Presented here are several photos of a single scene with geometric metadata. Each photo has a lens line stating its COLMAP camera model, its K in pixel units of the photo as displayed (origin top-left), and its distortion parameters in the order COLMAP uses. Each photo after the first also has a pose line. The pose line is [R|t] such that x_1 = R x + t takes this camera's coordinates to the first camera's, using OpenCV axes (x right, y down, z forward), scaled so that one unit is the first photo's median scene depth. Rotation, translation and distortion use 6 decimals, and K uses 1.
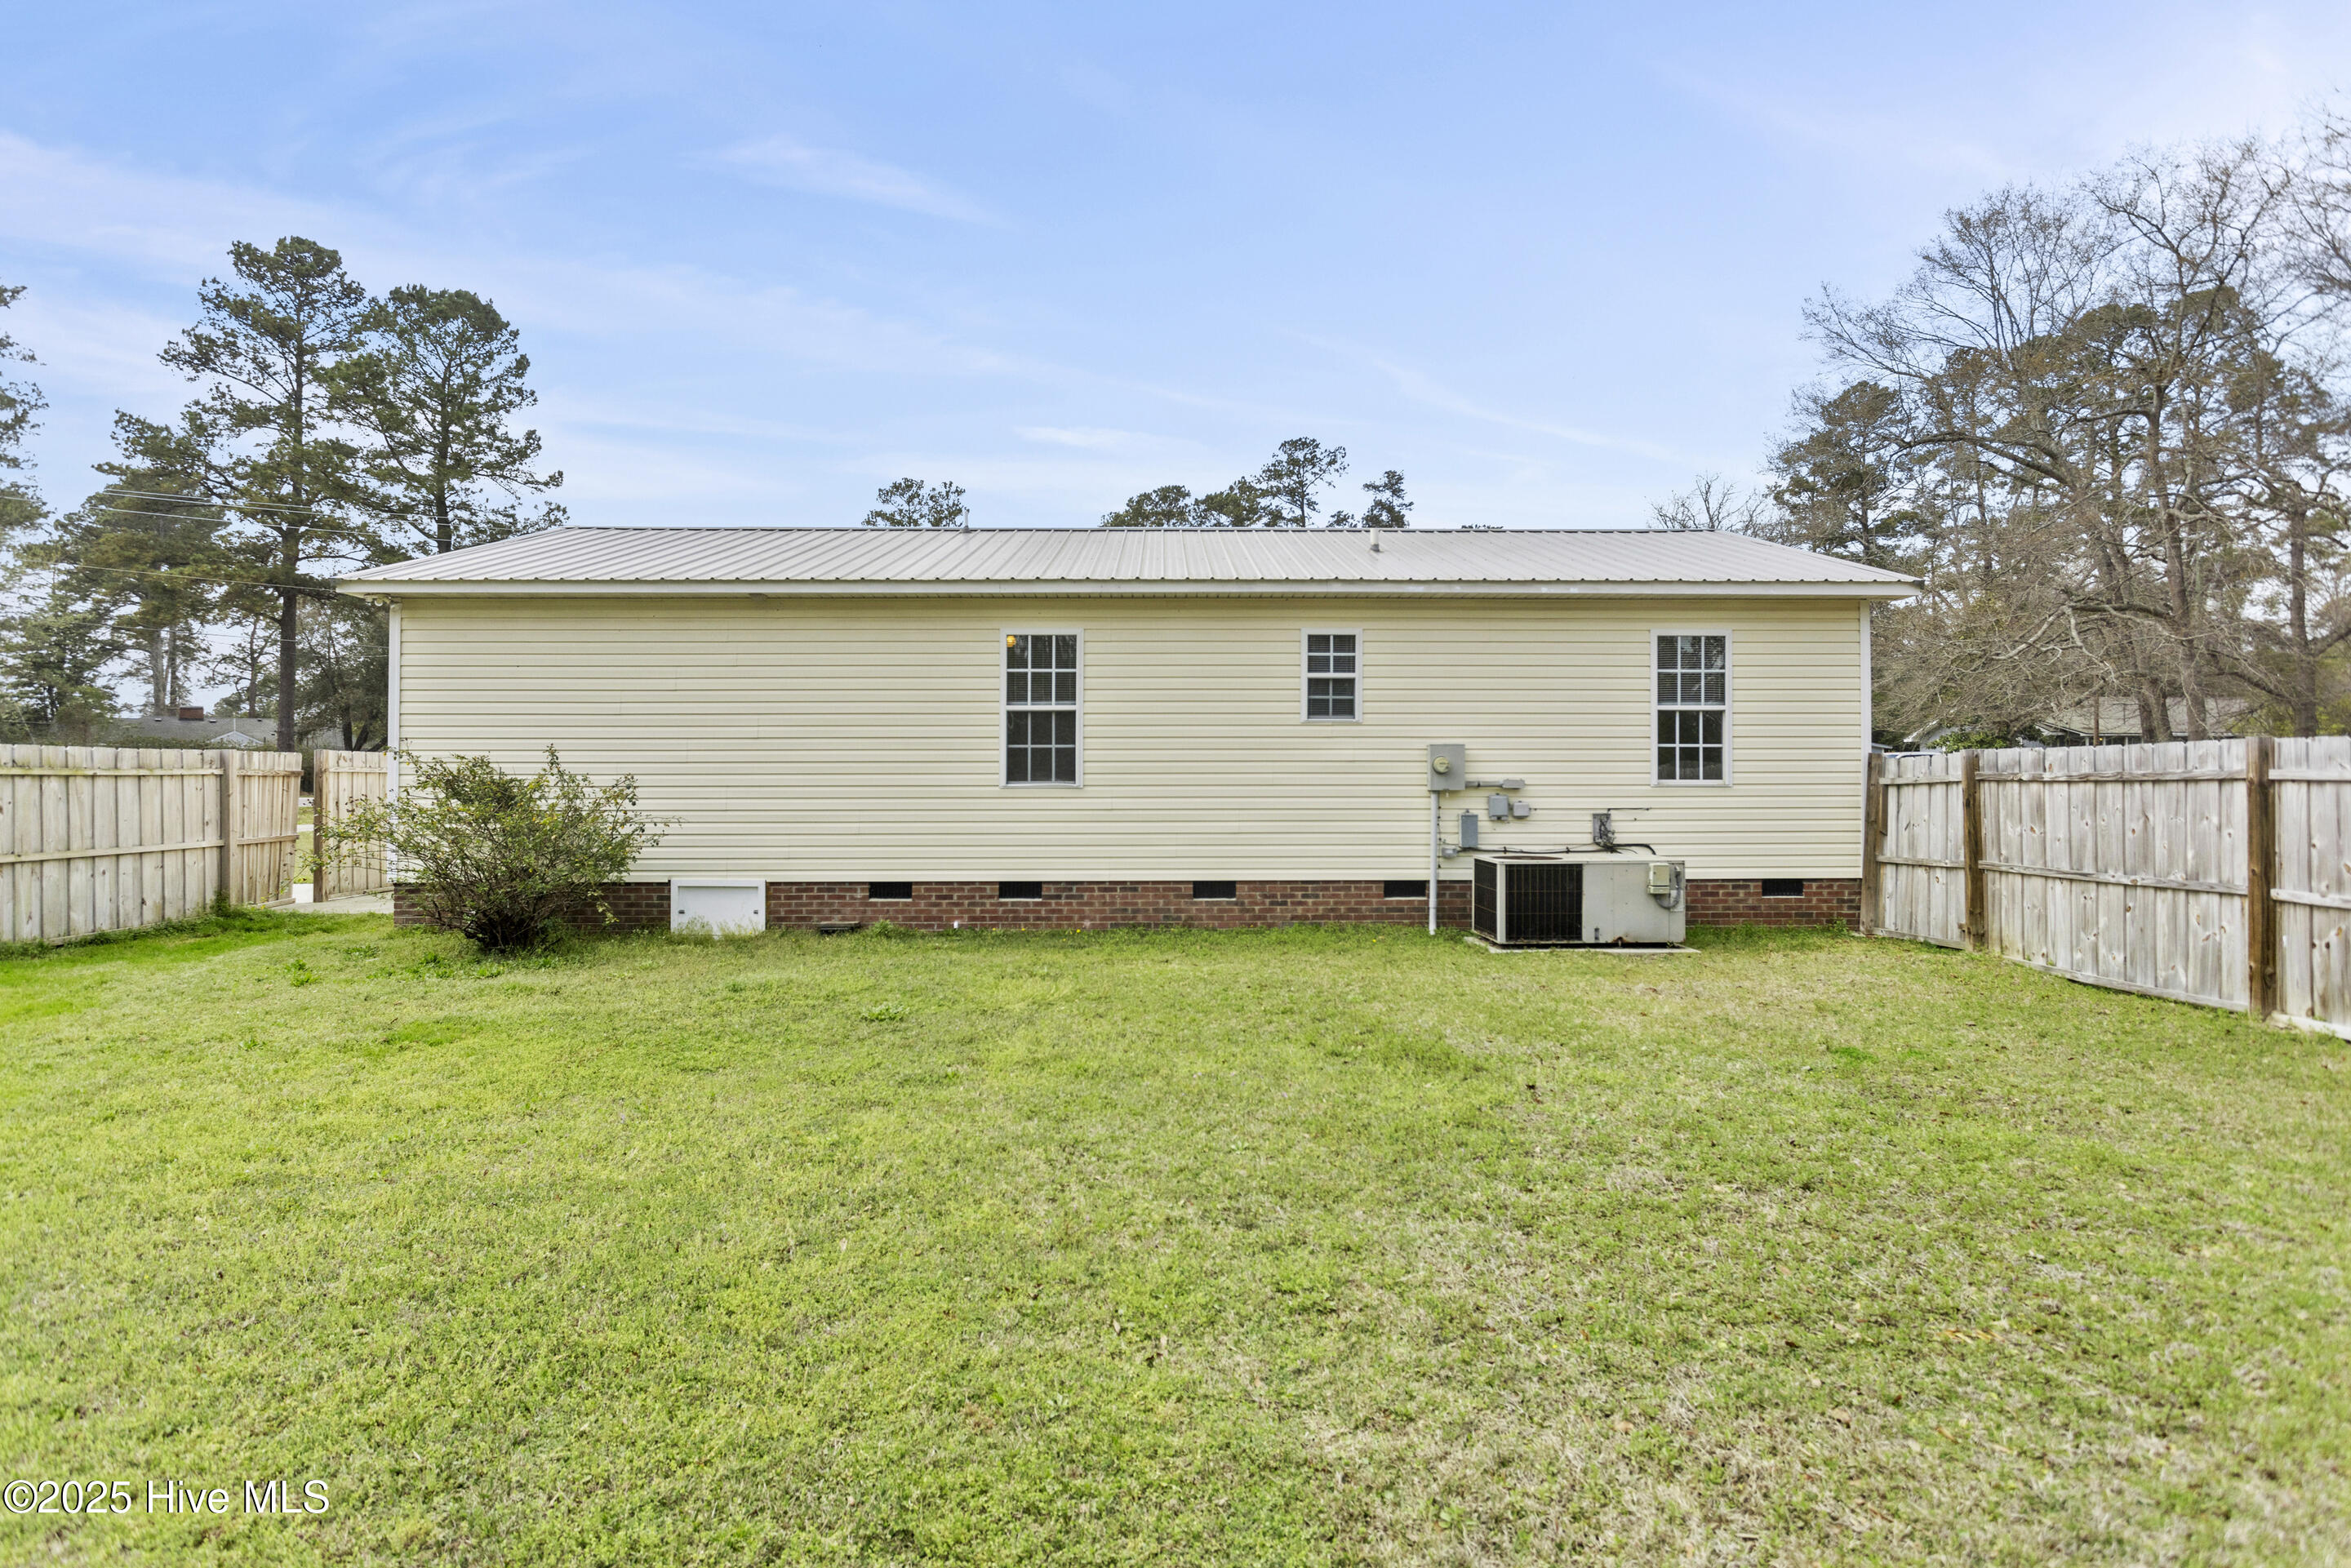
lens RADIAL K [[1186.8, 0, 1183.0], [0, 1186.8, 770.2], [0, 0, 1]] dist [-0.010194, 0.007602]
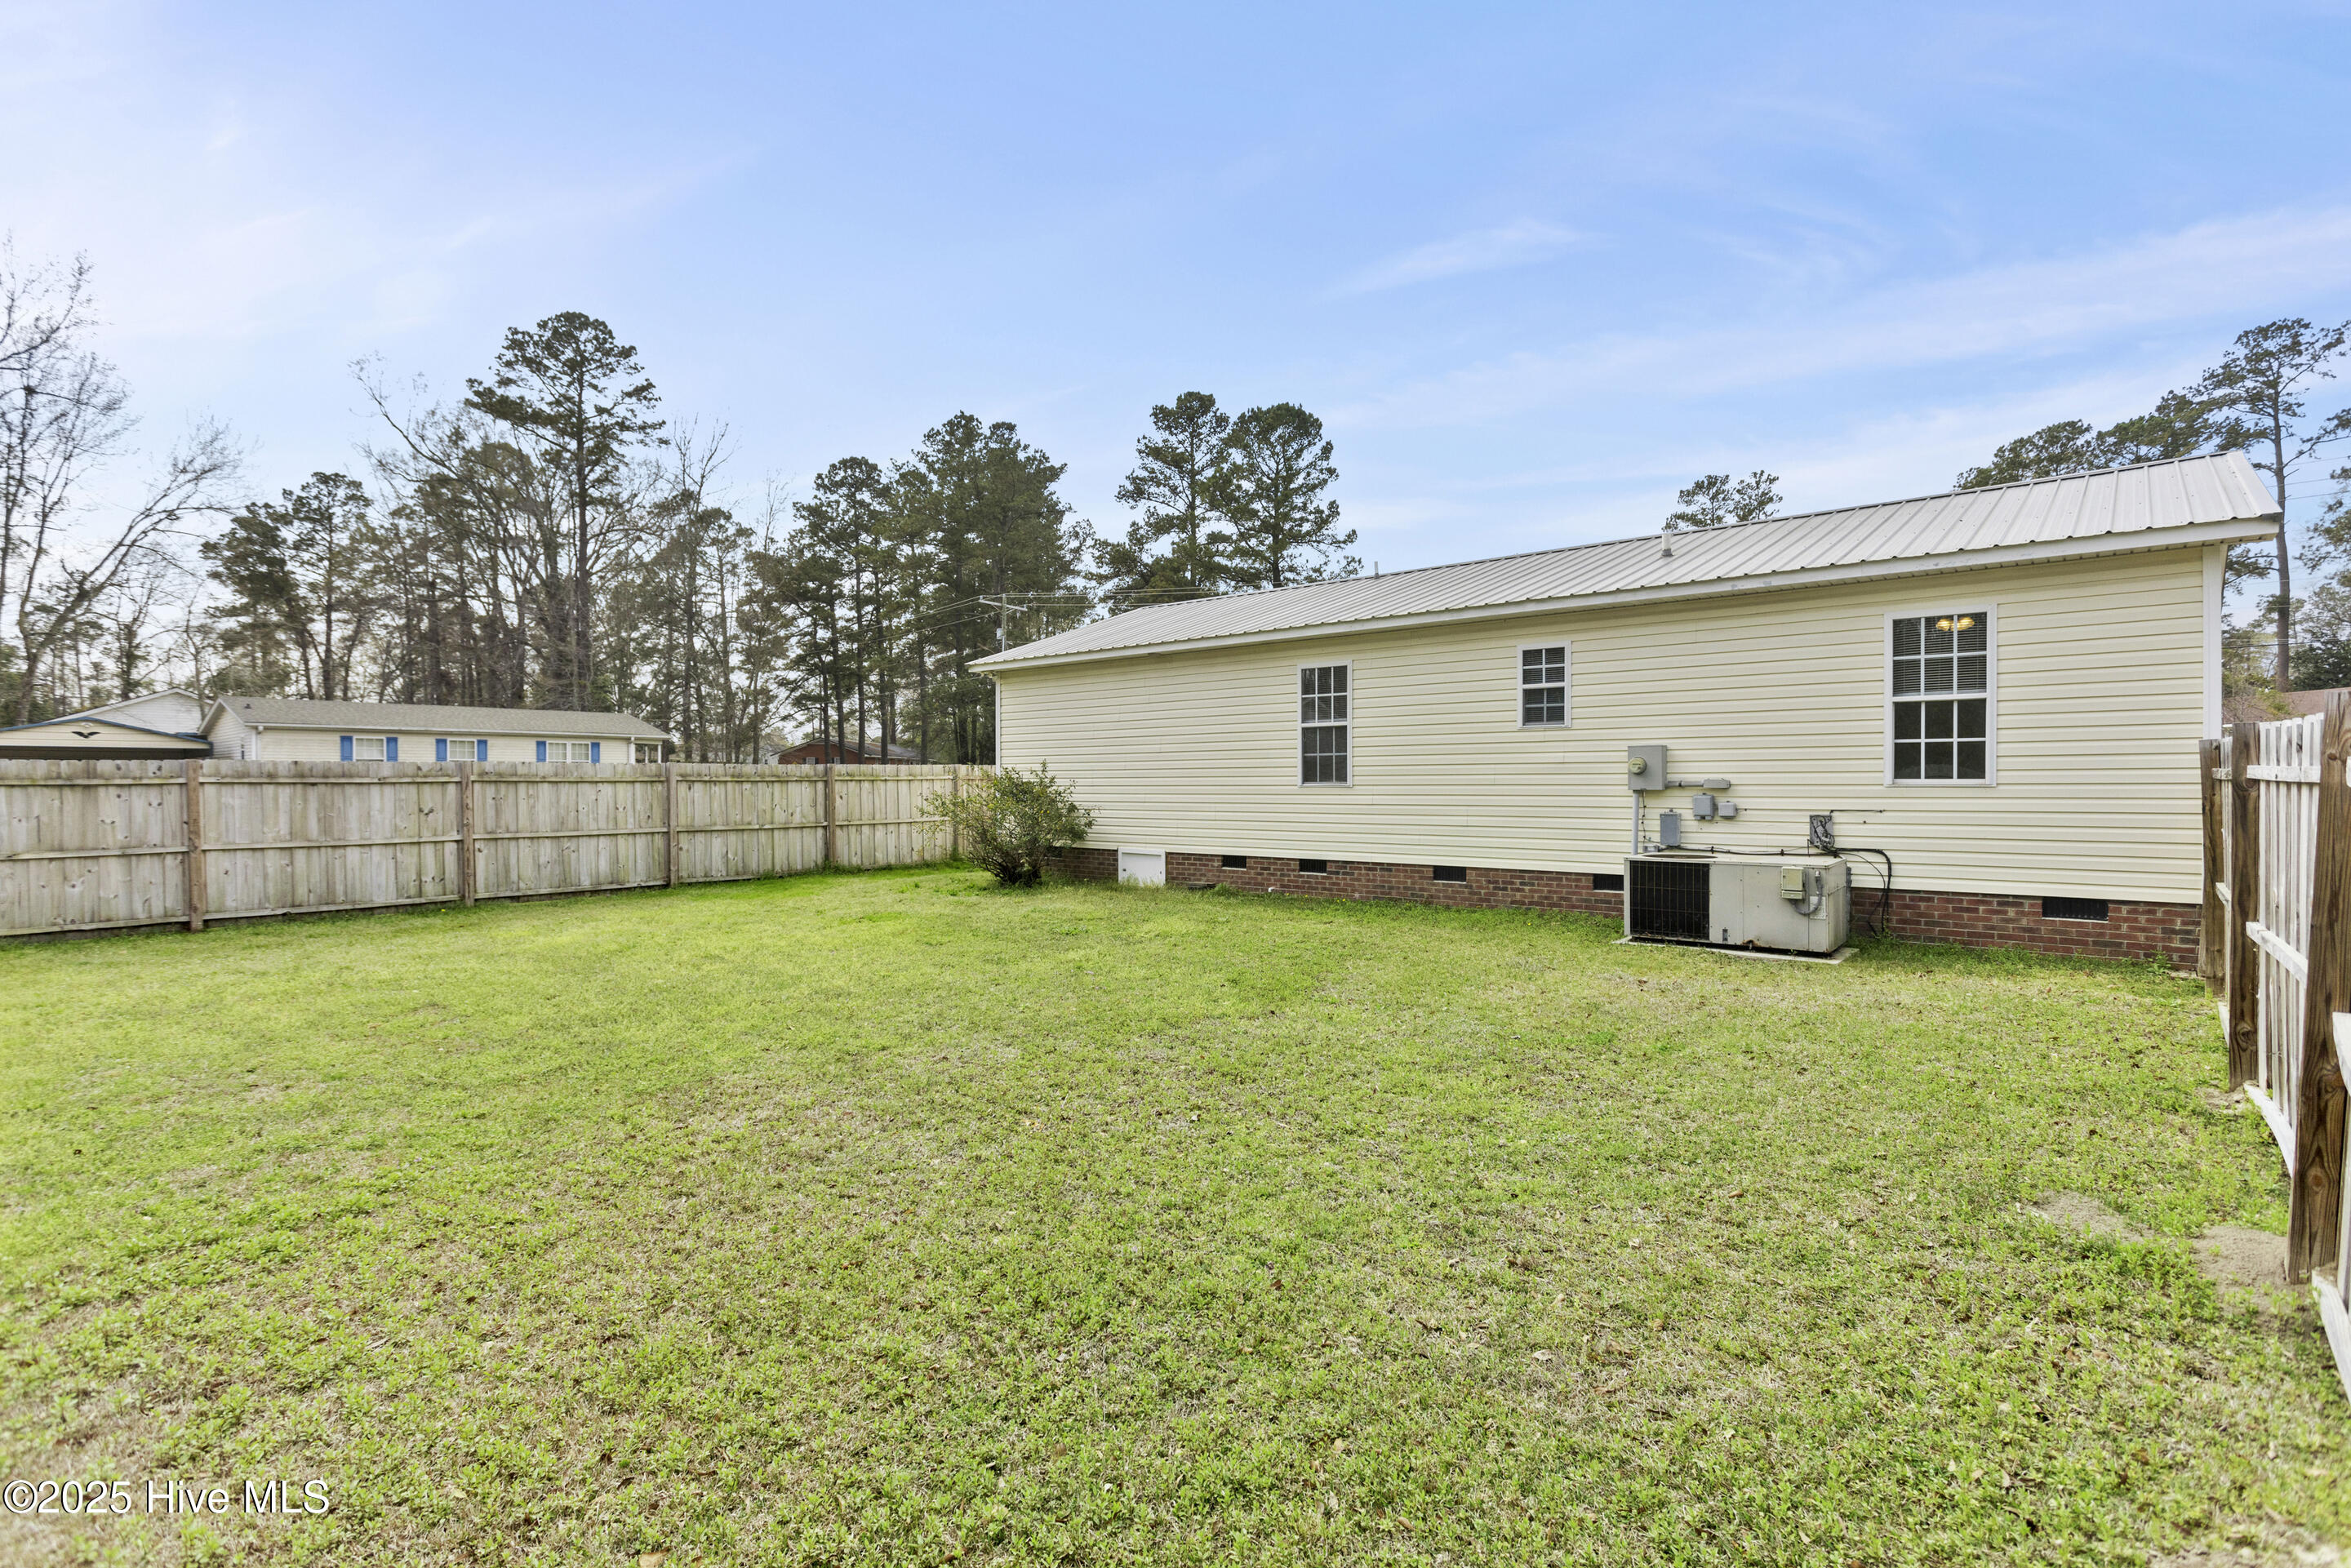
lens RADIAL K [[1126.4, 0, 1180.5], [0, 1126.4, 792.4], [0, 0, 1]] dist [0.009673, 0.001095]
pose [[0.743211, 0.004796, -0.669040, 0.572906], [0.007790, 0.999844, 0.015821, 0.000380], [0.669011, -0.016970, 0.743058, -0.006611]]
